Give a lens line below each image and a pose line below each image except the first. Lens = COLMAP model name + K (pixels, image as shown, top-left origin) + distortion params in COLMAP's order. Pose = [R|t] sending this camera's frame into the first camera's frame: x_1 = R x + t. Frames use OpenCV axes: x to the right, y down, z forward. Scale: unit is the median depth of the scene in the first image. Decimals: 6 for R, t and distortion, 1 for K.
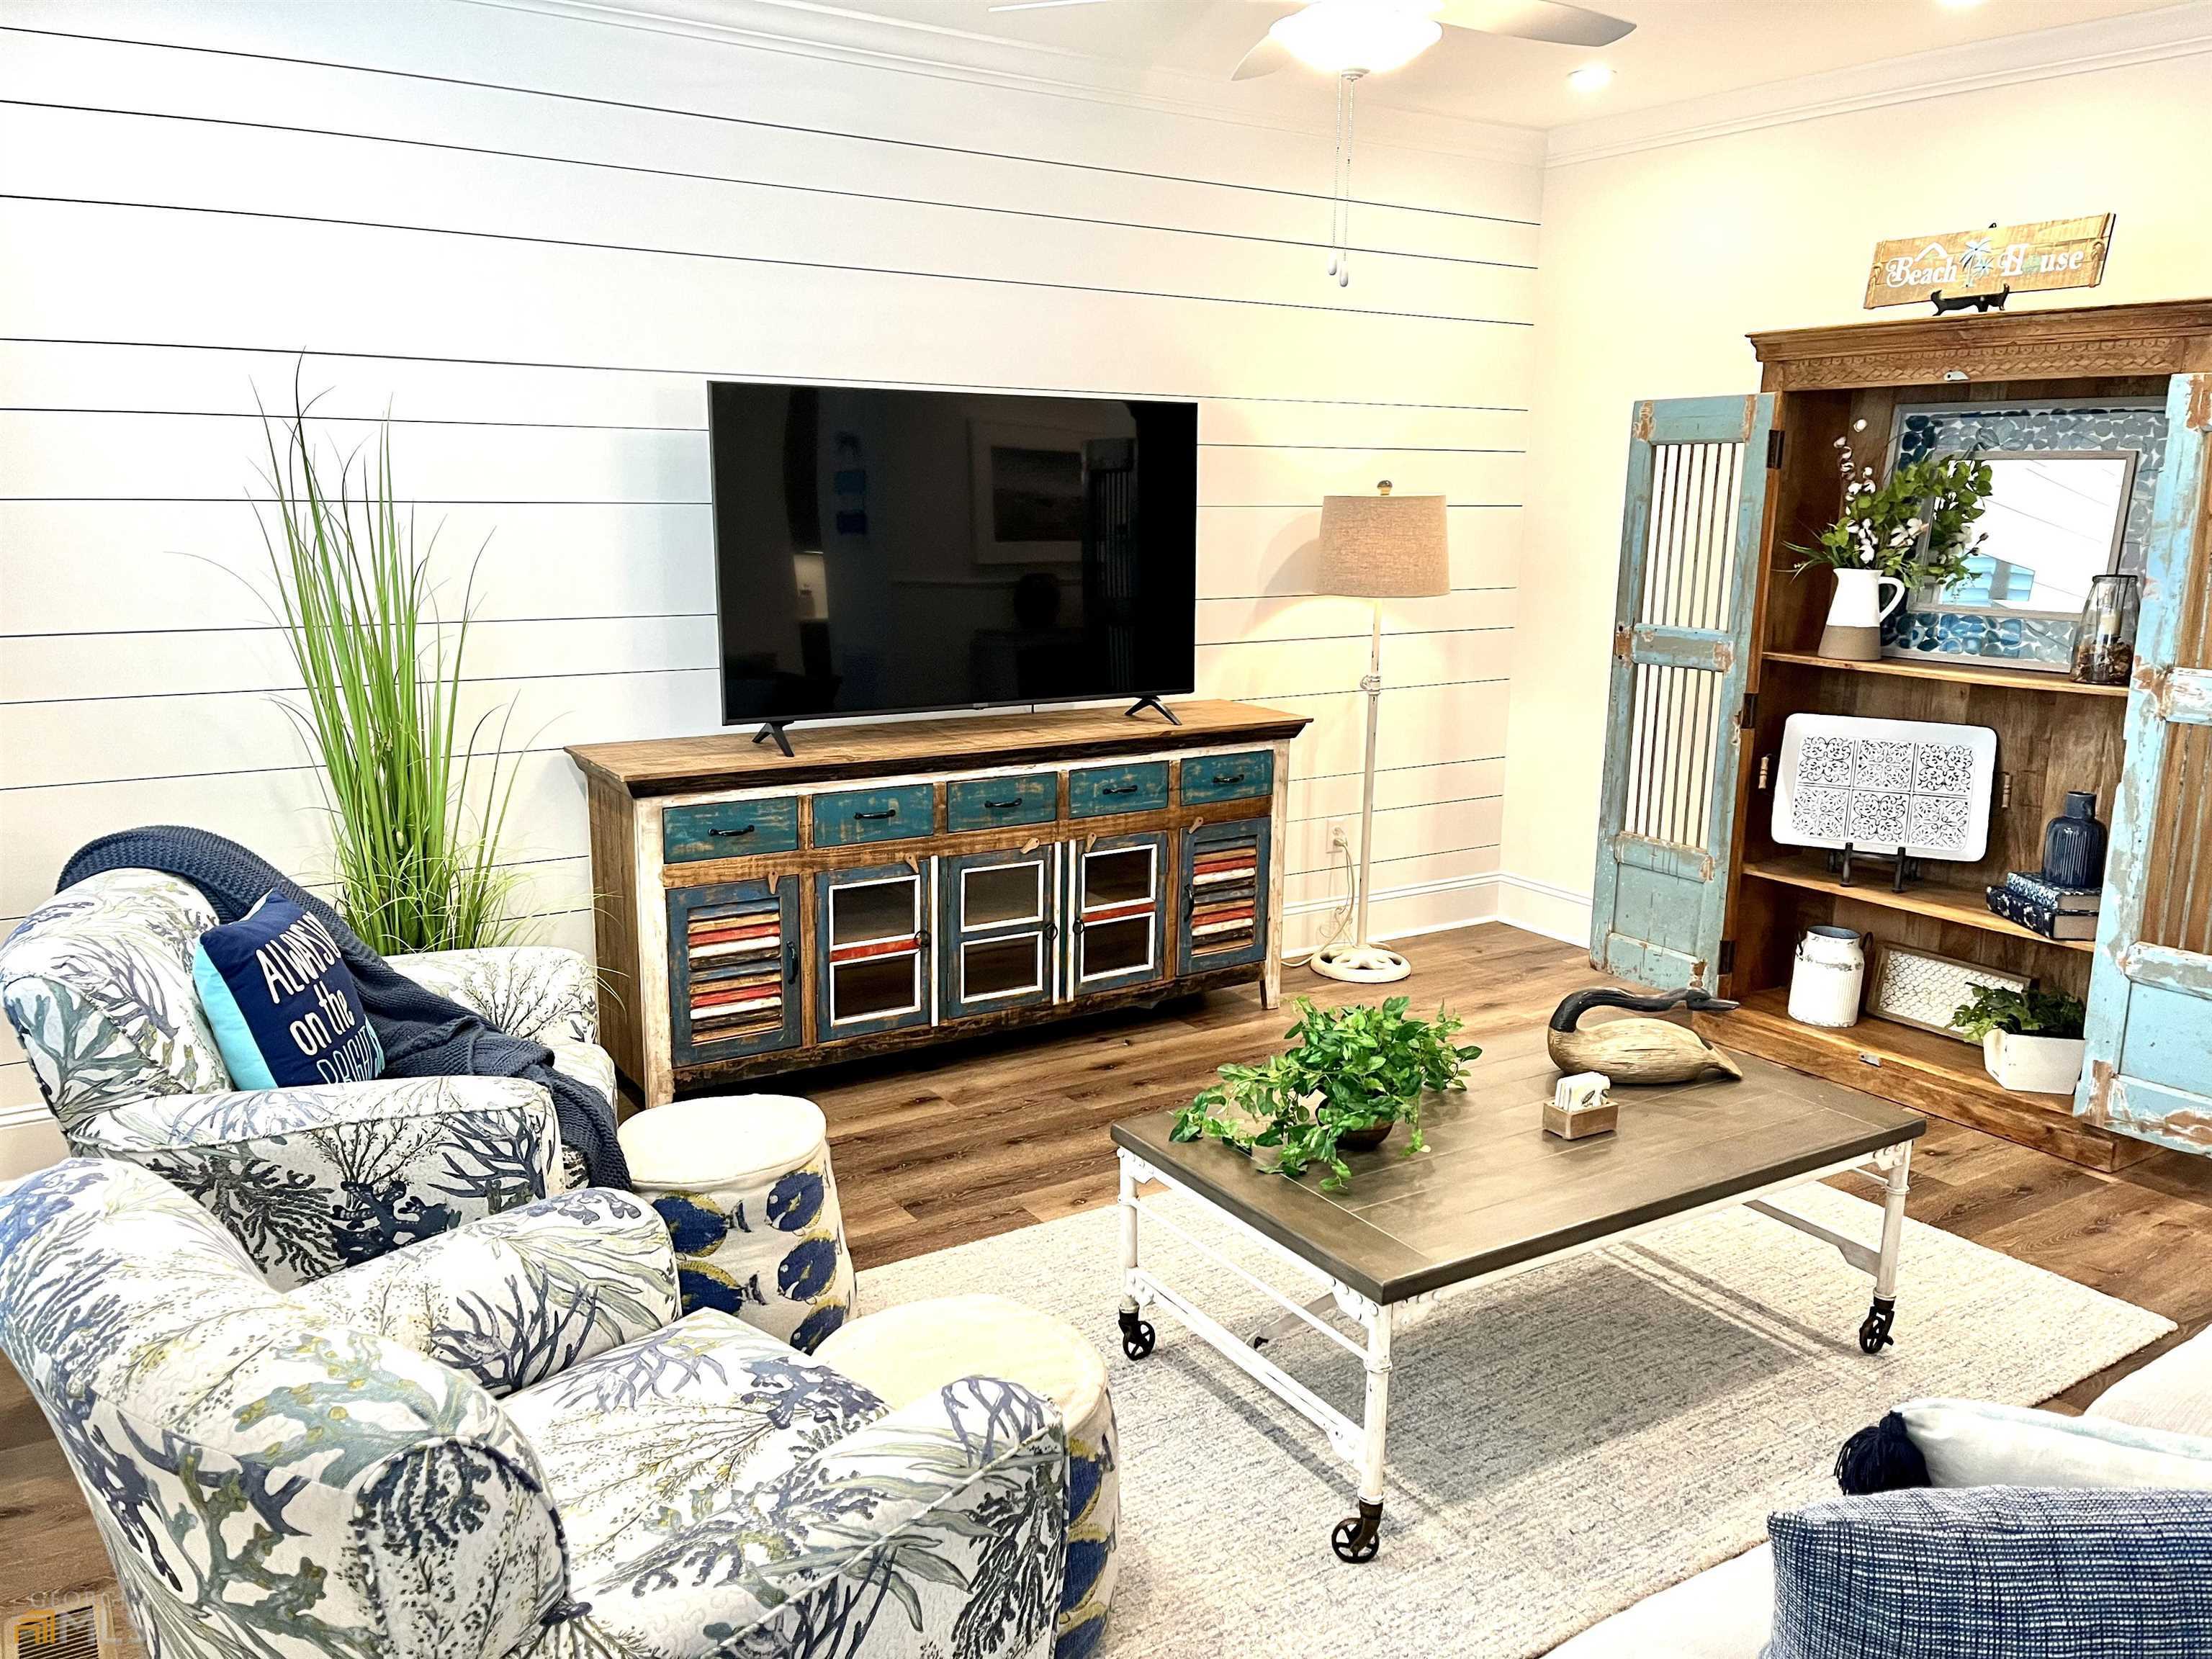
lens RADIAL K [[1668.3, 0, 1097.7], [0, 1668.3, 841.9], [0, 0, 1]] dist [0.040354, -0.027092]
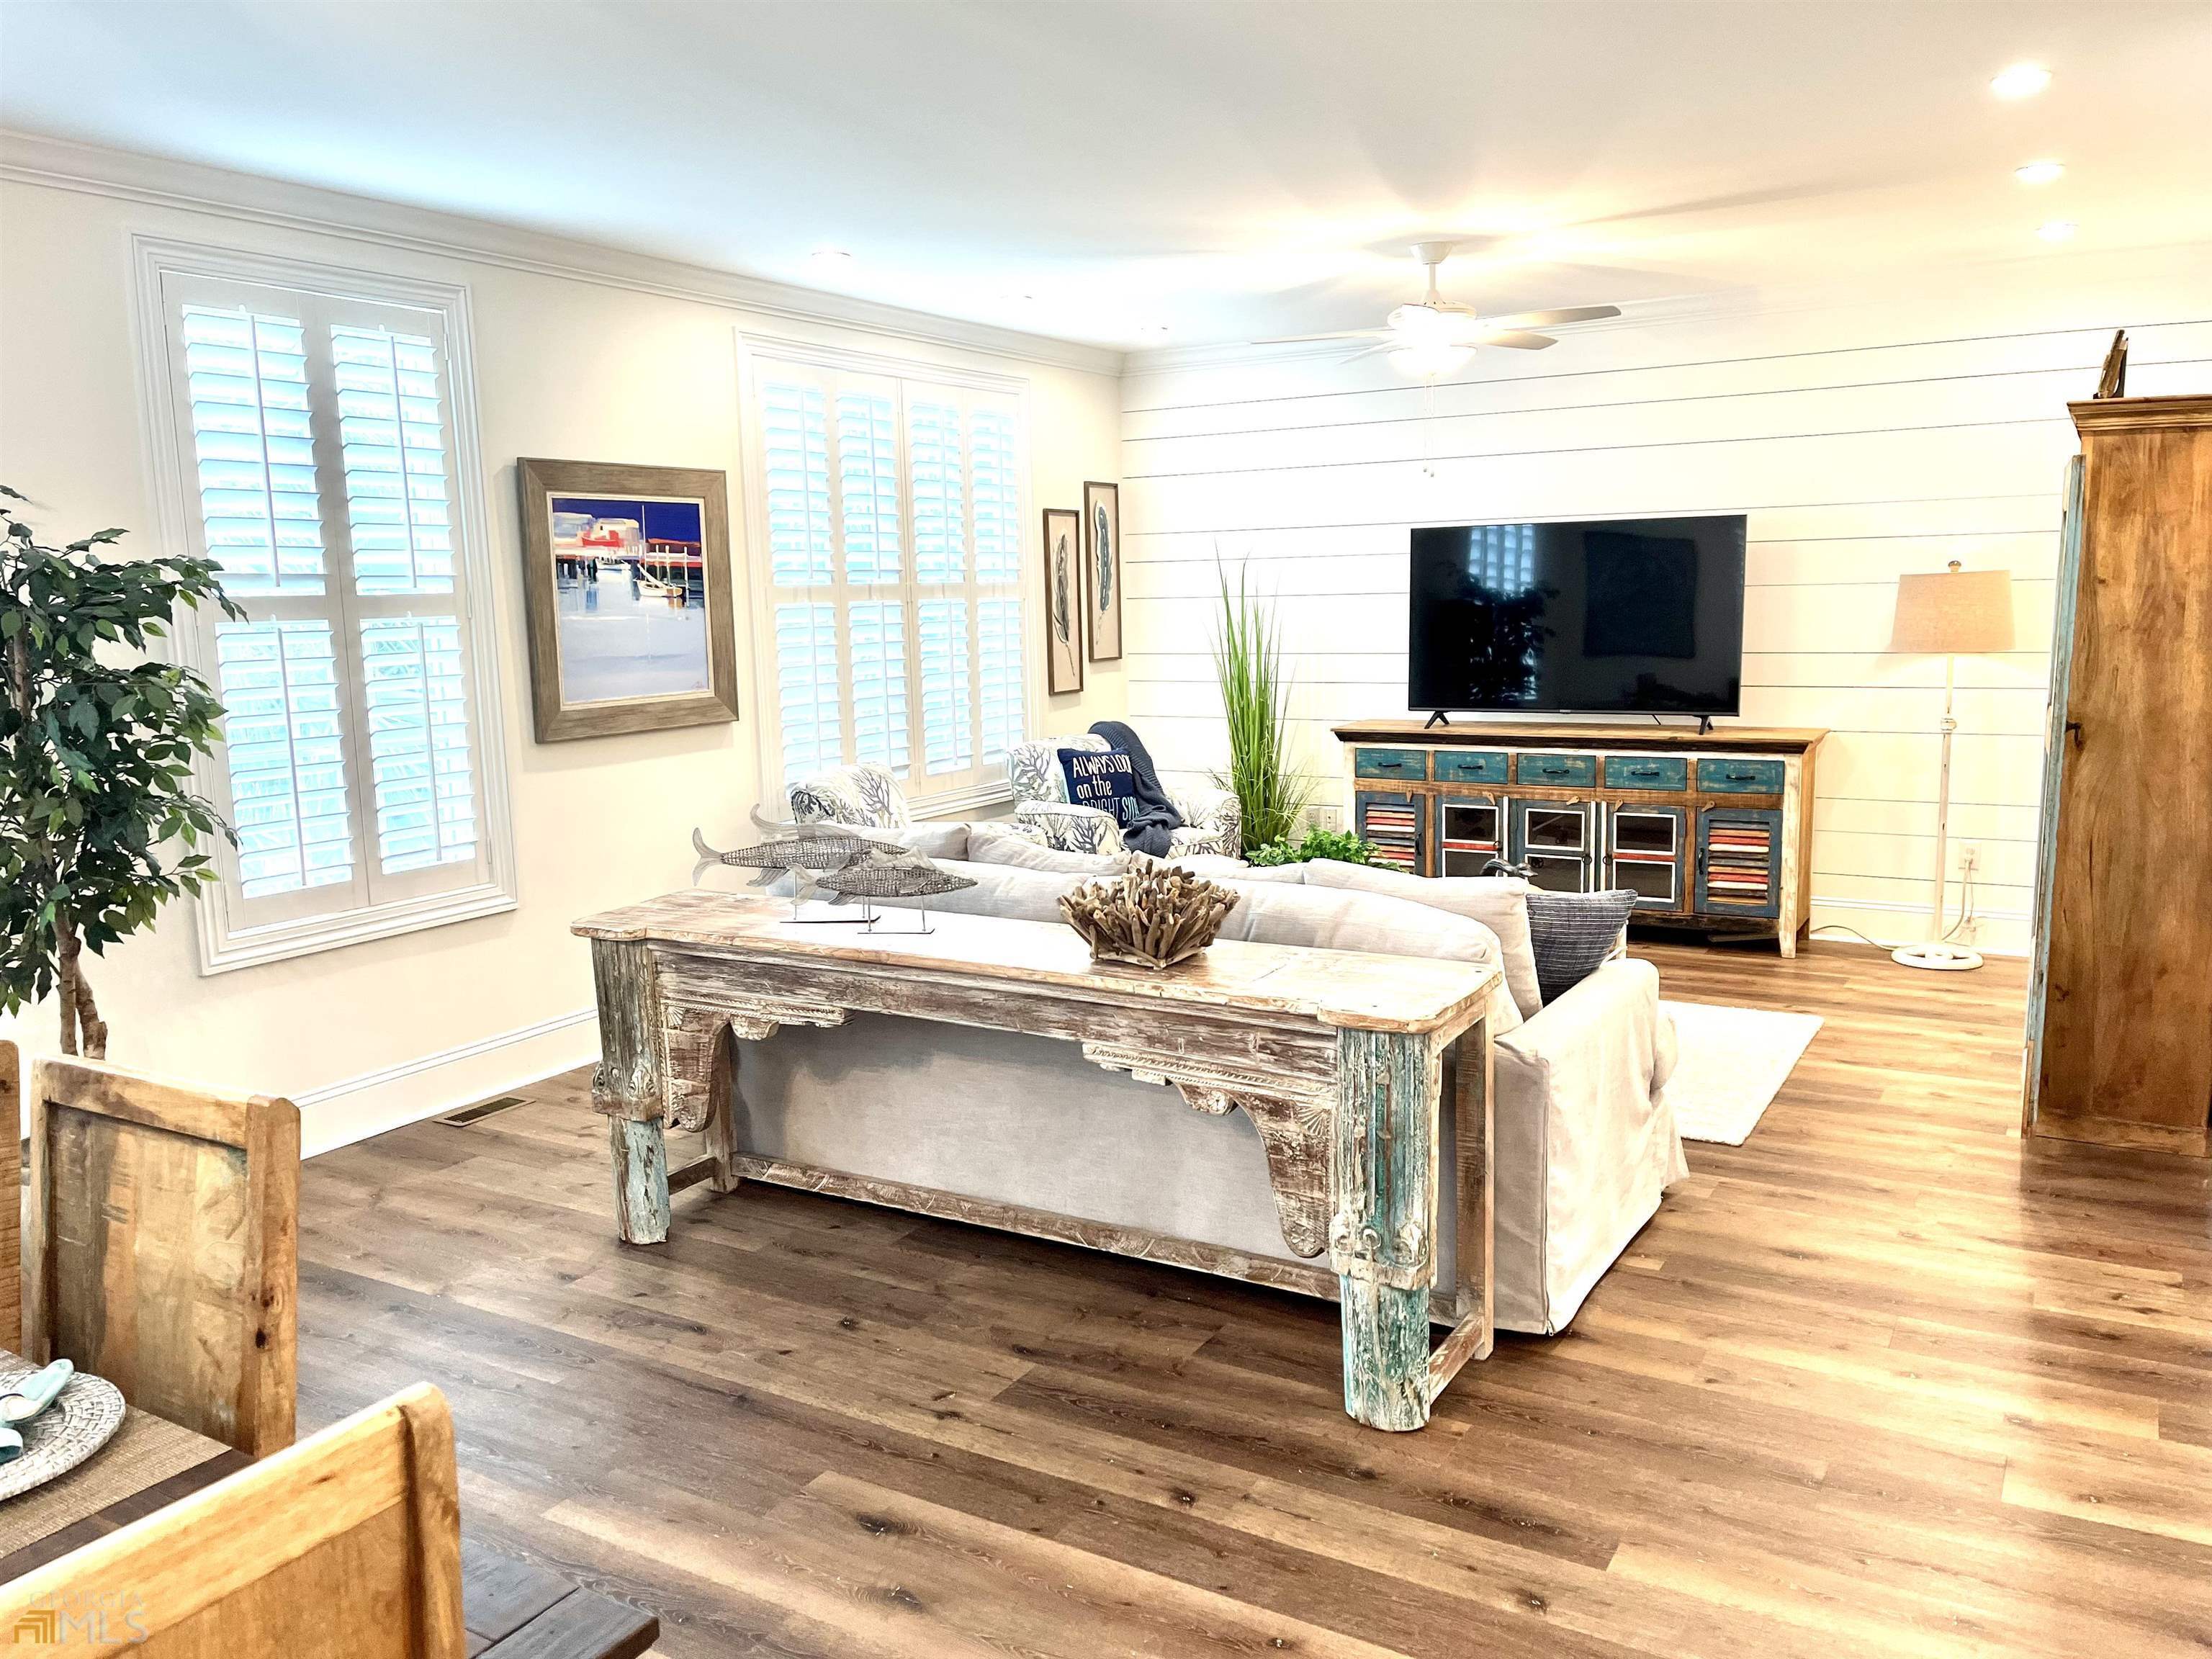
lens RADIAL K [[1668.3, 0, 1118.3], [0, 1668.3, 823.6], [0, 0, 1]] dist [0.040354, -0.027092]
pose [[0.449199, 0.103158, -0.887456, 1.164148], [-0.162519, 0.986174, 0.032371, 0.041951], [0.878526, 0.129688, 0.459754, -0.104446]]
